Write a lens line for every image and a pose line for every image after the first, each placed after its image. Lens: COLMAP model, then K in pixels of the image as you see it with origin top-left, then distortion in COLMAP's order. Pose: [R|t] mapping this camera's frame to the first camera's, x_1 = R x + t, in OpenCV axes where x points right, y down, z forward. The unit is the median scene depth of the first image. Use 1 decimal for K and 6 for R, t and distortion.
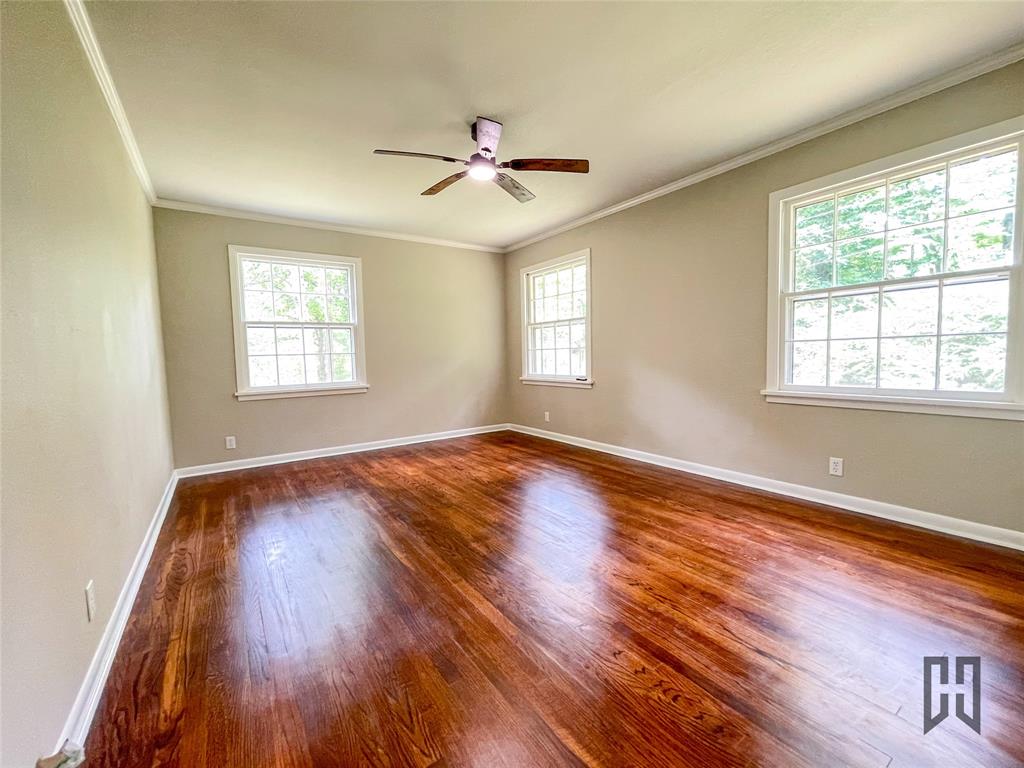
lens RADIAL K [[421.8, 0, 510.2], [0, 421.8, 381.4], [0, 0, 1]] dist [-0.000981, 0.000326]
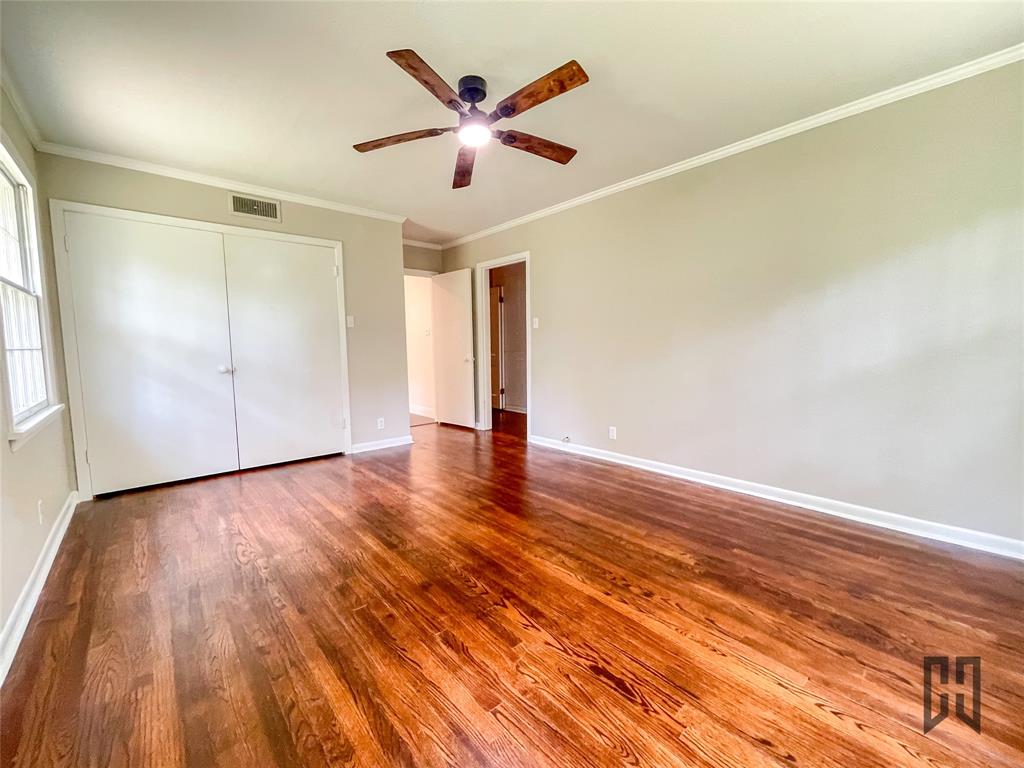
lens RADIAL K [[421.8, 0, 511.9], [0, 421.8, 380.7], [0, 0, 1]] dist [-0.000981, 0.000326]
pose [[-0.992304, 0.044159, -0.115682, -0.016702], [0.027130, 0.989083, 0.144838, -0.130222], [0.120815, 0.140585, -0.982670, 1.872530]]
